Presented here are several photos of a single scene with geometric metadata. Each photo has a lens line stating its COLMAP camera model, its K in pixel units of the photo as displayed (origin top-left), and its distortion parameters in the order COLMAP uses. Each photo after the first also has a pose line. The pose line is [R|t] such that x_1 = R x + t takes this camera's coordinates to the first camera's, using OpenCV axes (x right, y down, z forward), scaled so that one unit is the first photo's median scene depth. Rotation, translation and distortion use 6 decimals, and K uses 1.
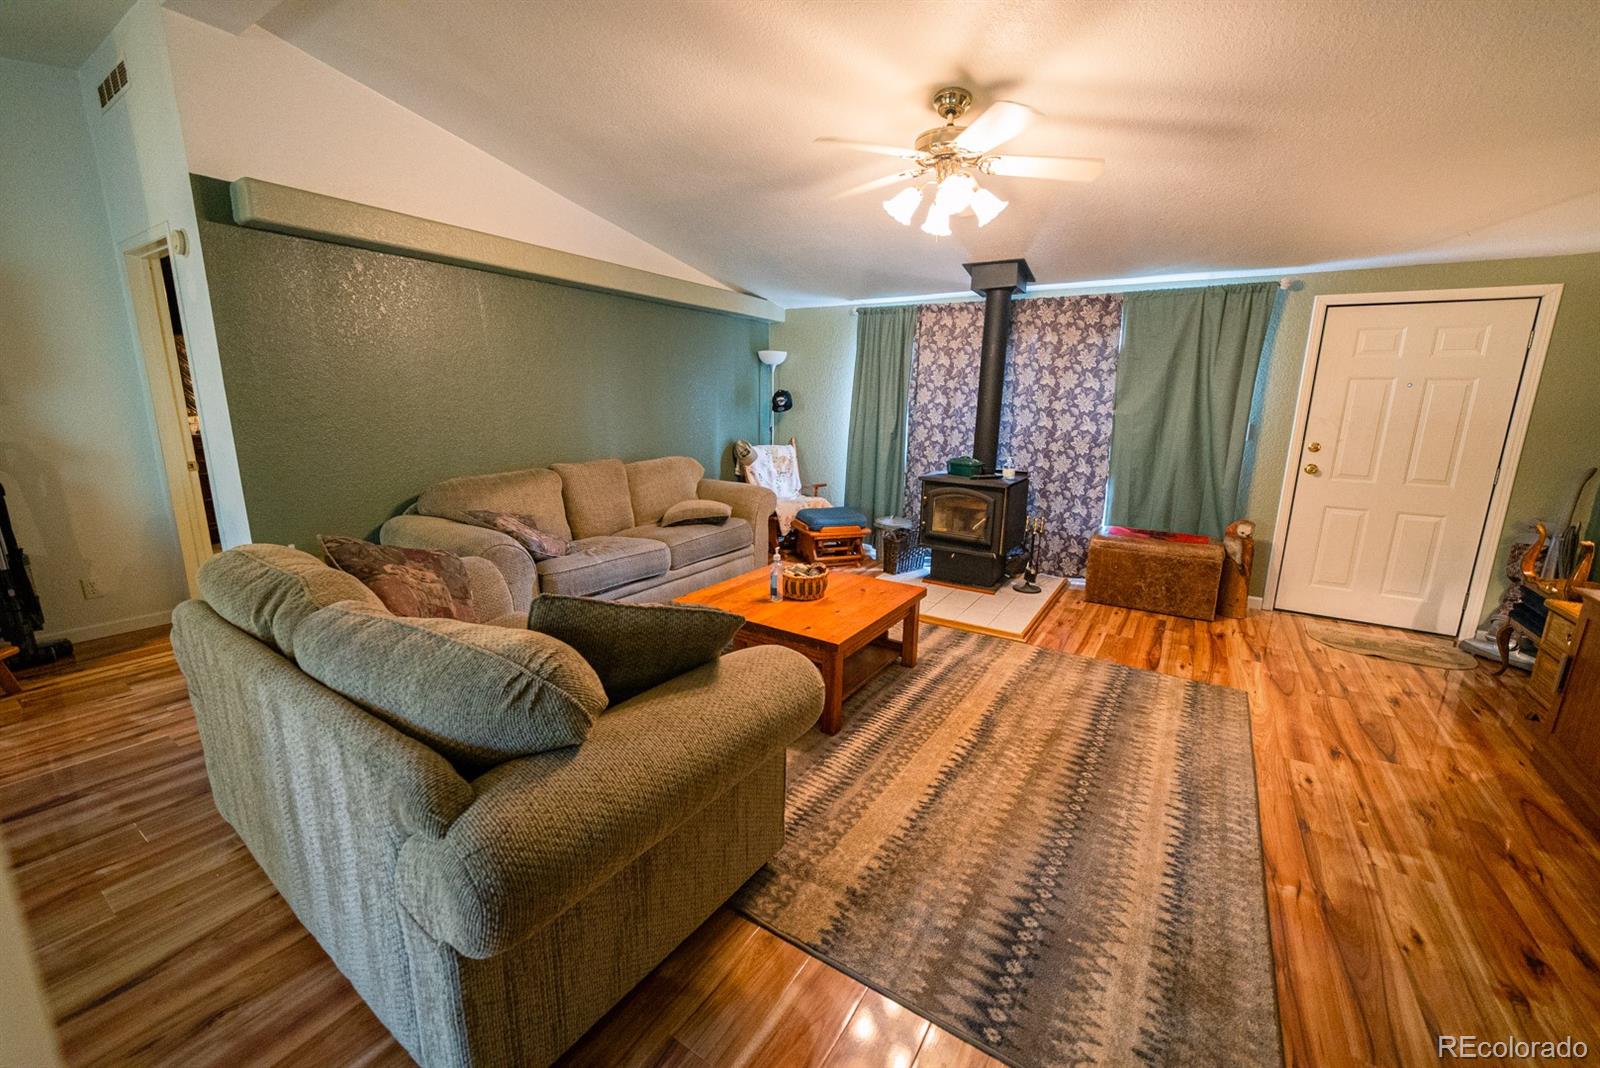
lens RADIAL K [[618.9, 0, 801.6], [0, 618.9, 533.9], [0, 0, 1]] dist [-0.009407, 0.000471]
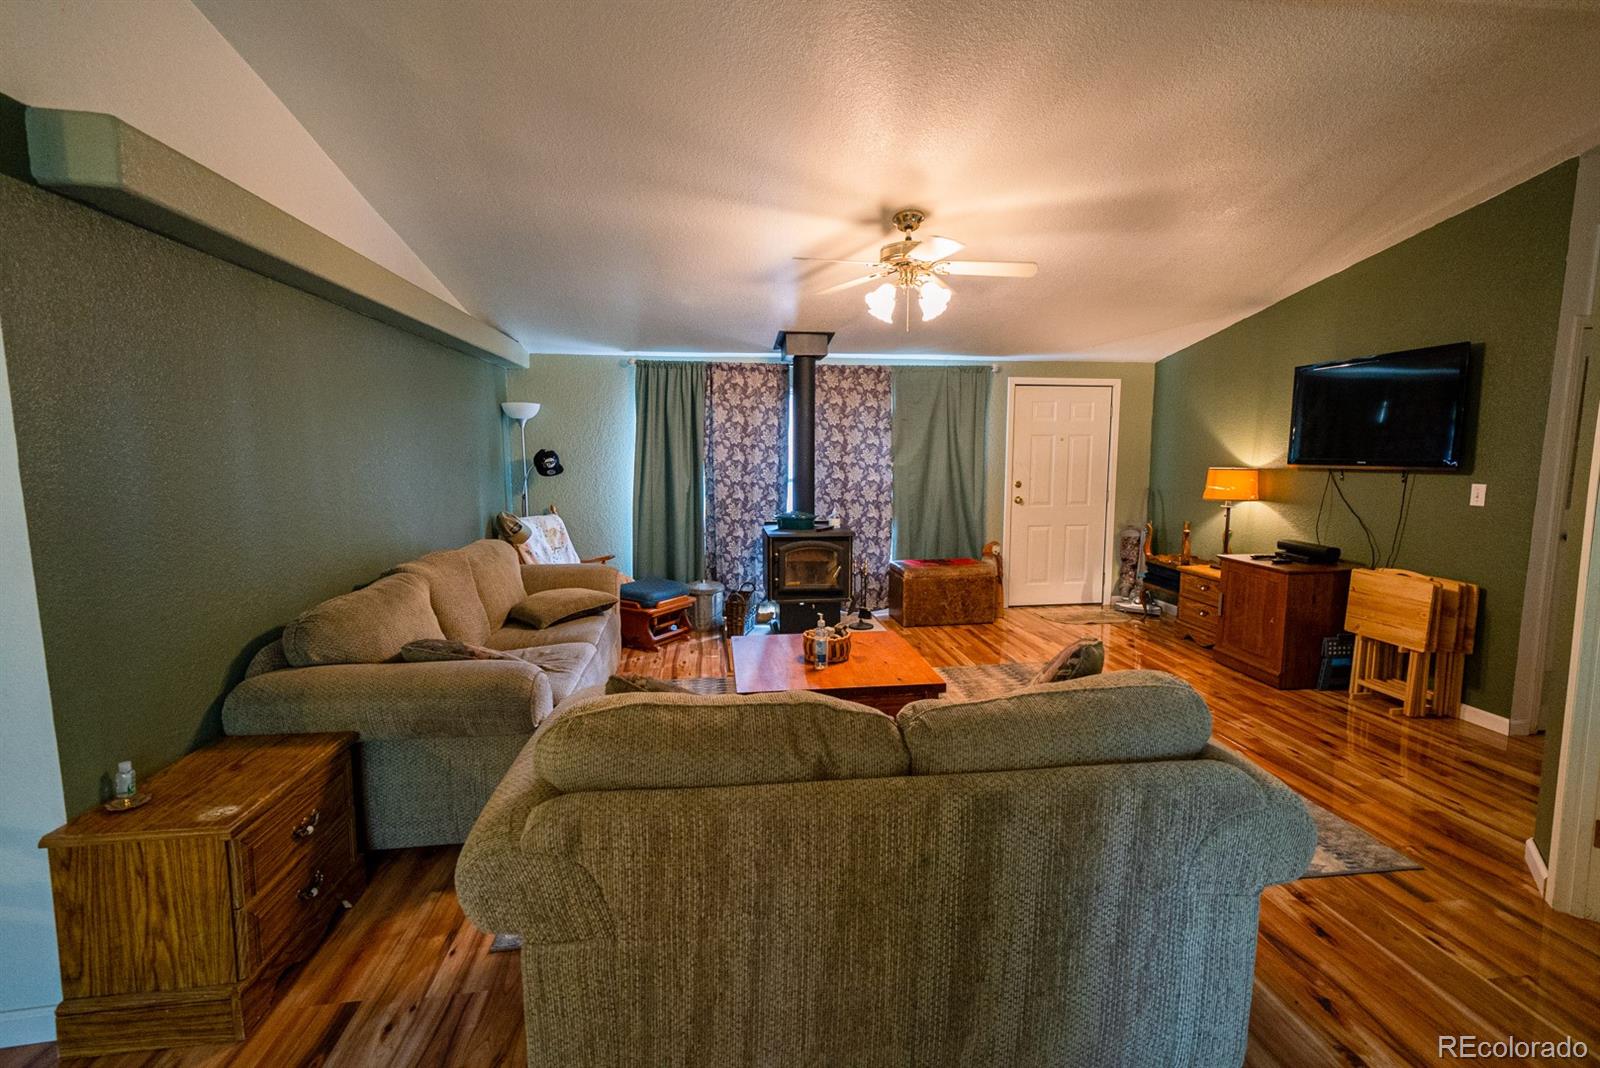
lens RADIAL K [[716.0, 0, 800.0], [0, 716.0, 534.0], [0, 0, 1]] dist [0.000248, 0.000063]
pose [[0.761641, -0.096502, 0.640773, -0.705429], [0.153715, 0.987531, -0.033985, -0.062641], [-0.629504, 0.124381, 0.766977, 0.109474]]
